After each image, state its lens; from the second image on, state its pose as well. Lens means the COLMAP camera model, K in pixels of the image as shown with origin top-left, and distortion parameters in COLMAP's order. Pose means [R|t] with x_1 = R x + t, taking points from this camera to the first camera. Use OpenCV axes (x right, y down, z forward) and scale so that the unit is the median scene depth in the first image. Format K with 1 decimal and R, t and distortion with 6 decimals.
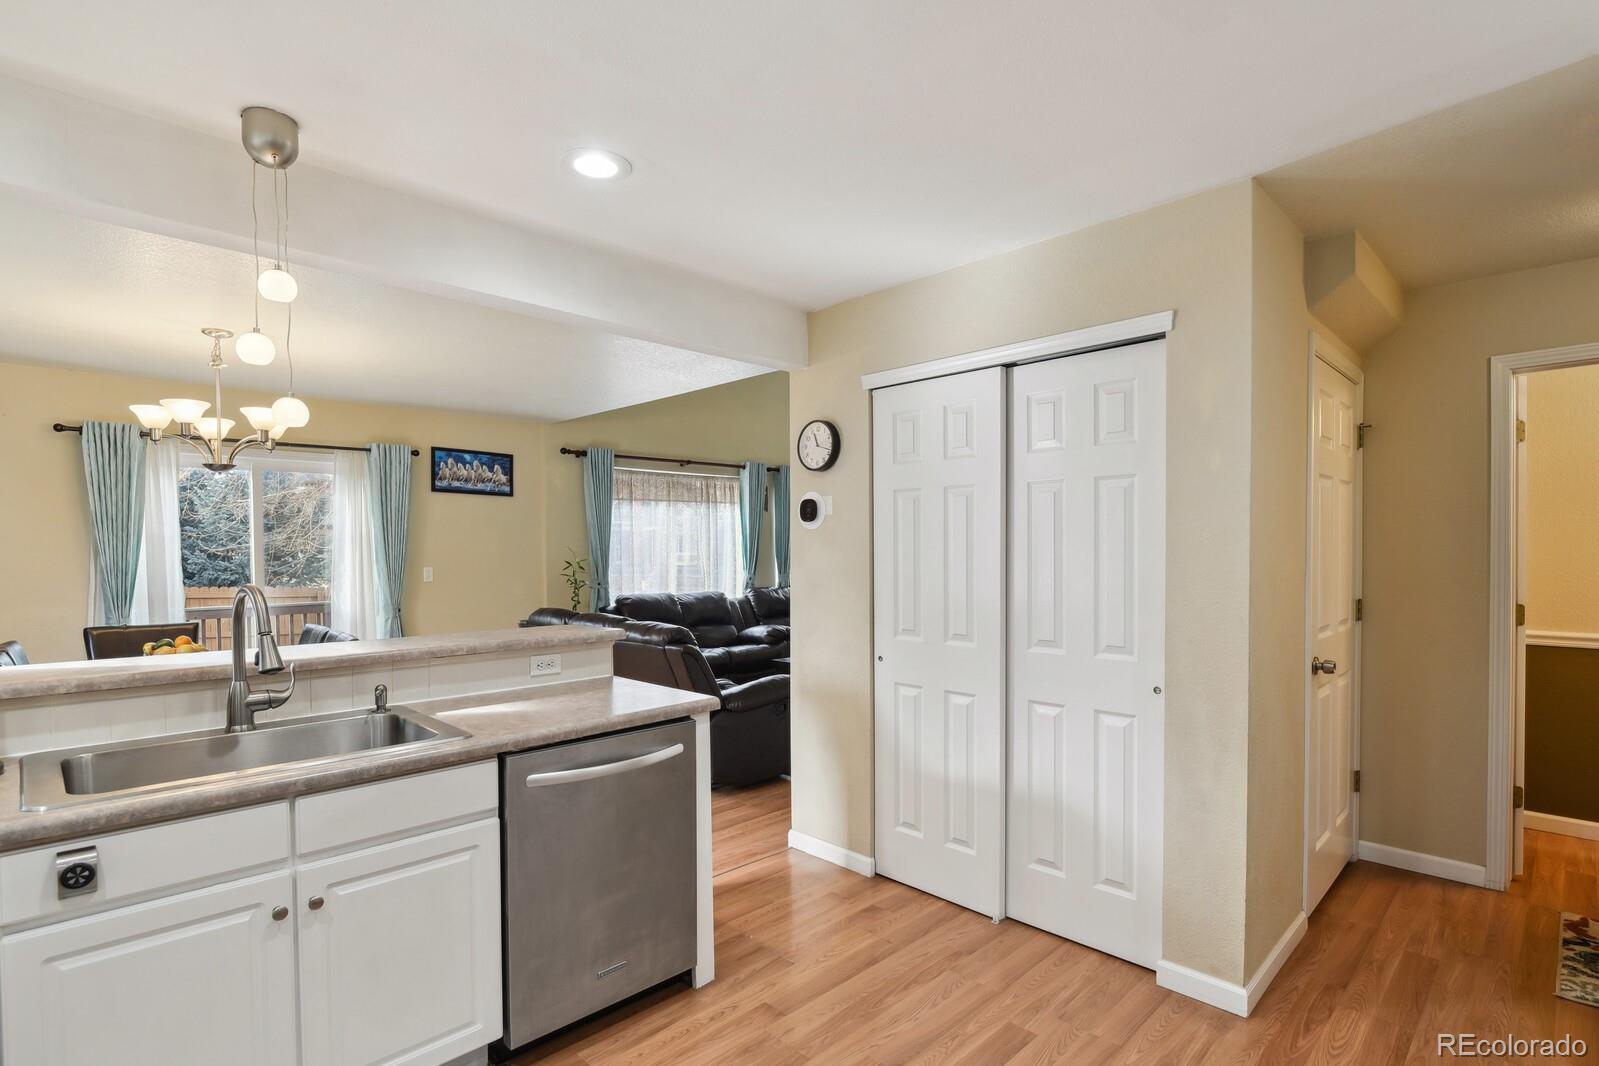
lens RADIAL K [[781.4, 0, 796.7], [0, 781.4, 568.4], [0, 0, 1]] dist [0.000010, -0.000324]
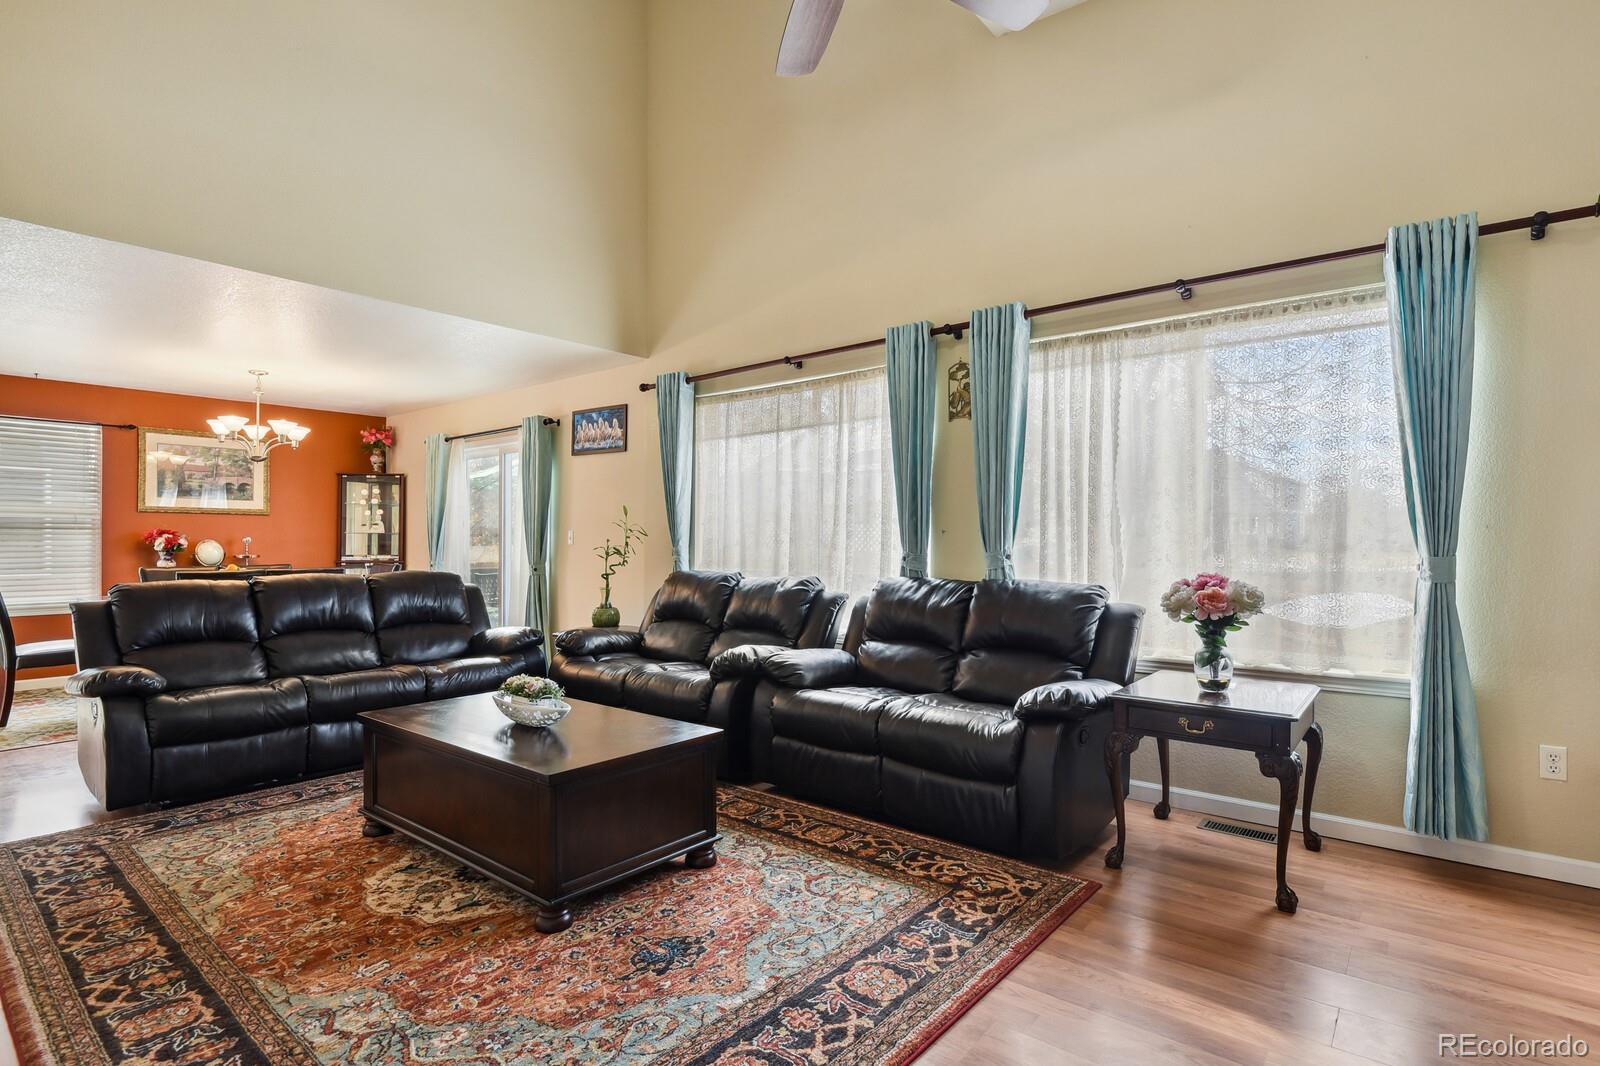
lens RADIAL K [[807.2, 0, 811.5], [0, 807.2, 540.4], [0, 0, 1]] dist [-0.001267, -0.008353]
pose [[0.111140, 0.001933, -0.993803, 0.879964], [-0.026197, 0.999656, -0.000985, 0.006452], [0.993459, 0.026144, 0.111152, 1.721257]]
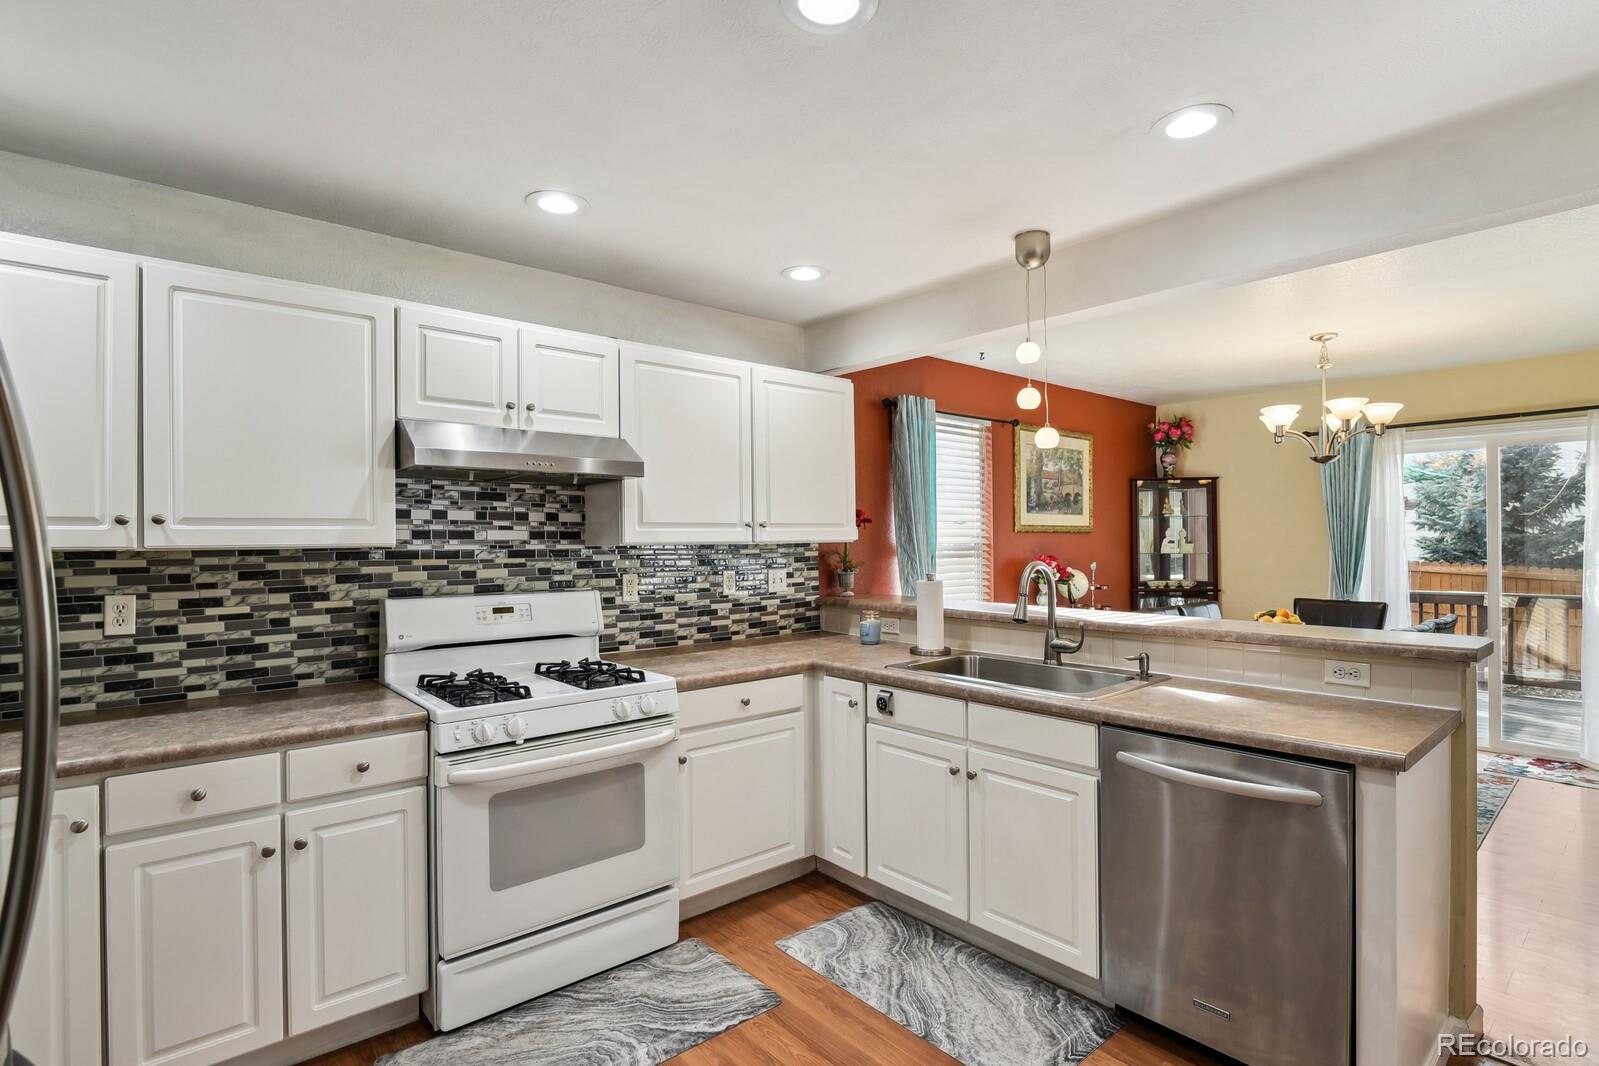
lens RADIAL K [[787.0, 0, 808.6], [0, 787.0, 541.6], [0, 0, 1]] dist [-0.003965, -0.006924]
pose [[-0.059750, 0.007240, -0.998187, 0.358818], [-0.017495, 0.999813, 0.008299, -0.008966], [0.998060, 0.017959, -0.059612, 0.311496]]
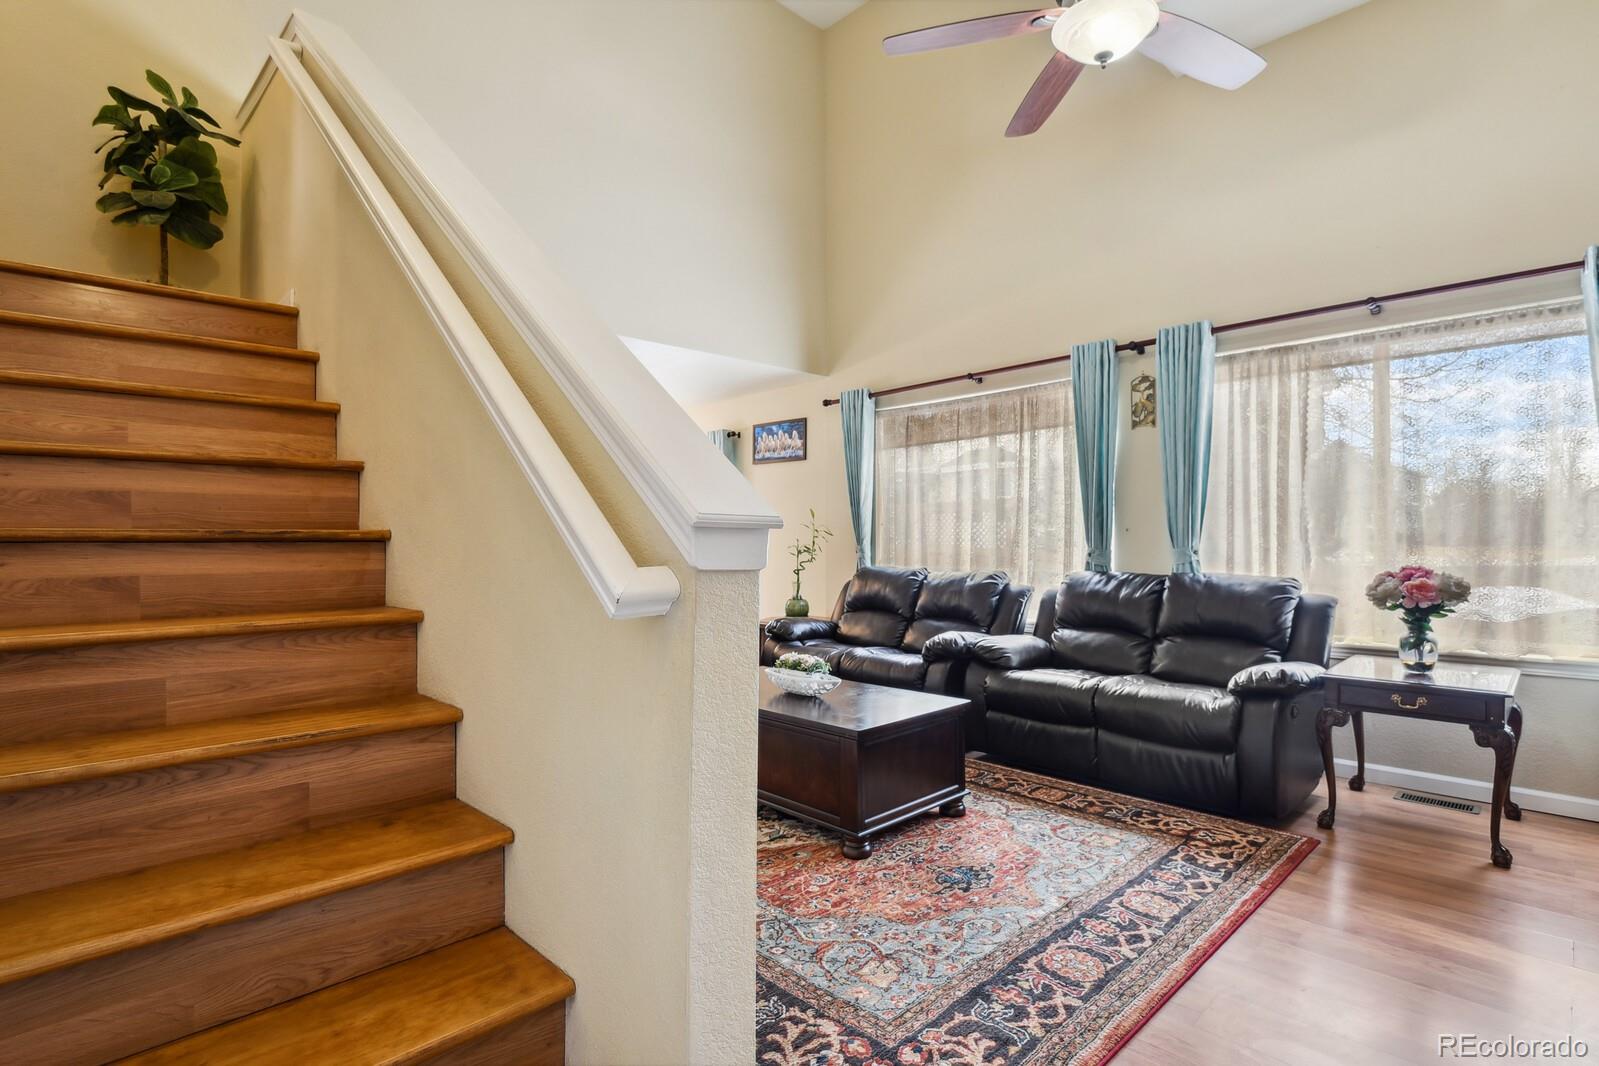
lens RADIAL K [[787.0, 0, 808.6], [0, 787.0, 541.6], [0, 0, 1]] dist [-0.003965, -0.006924]
pose [[-0.001320, 0.004831, -0.999987, 0.975219], [-0.019680, 0.999795, 0.004856, 0.009612], [0.999805, 0.019686, -0.001225, 1.561593]]
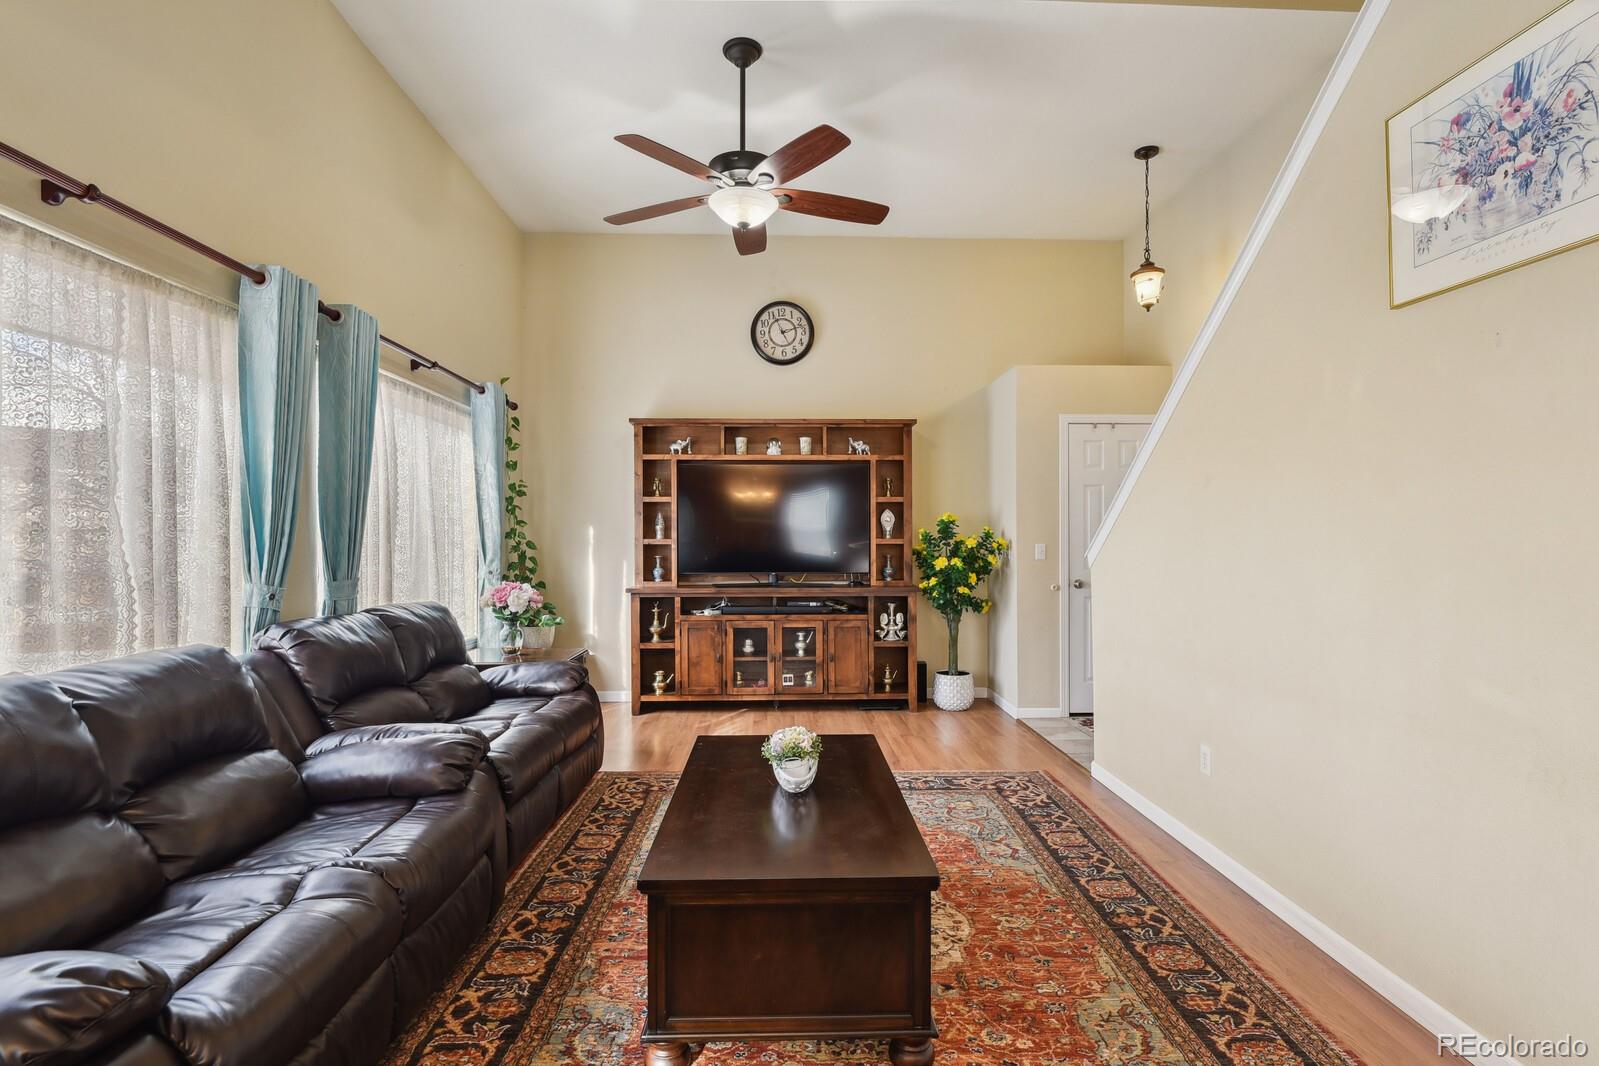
lens RADIAL K [[775.5, 0, 807.5], [0, 775.5, 541.5], [0, 0, 1]] dist [-0.001165, -0.005988]
pose [[0.674606, 0.000178, 0.738178, -0.304057], [0.018216, 0.999691, -0.016888, -0.003479], [-0.737953, 0.024840, 0.674394, 1.135457]]
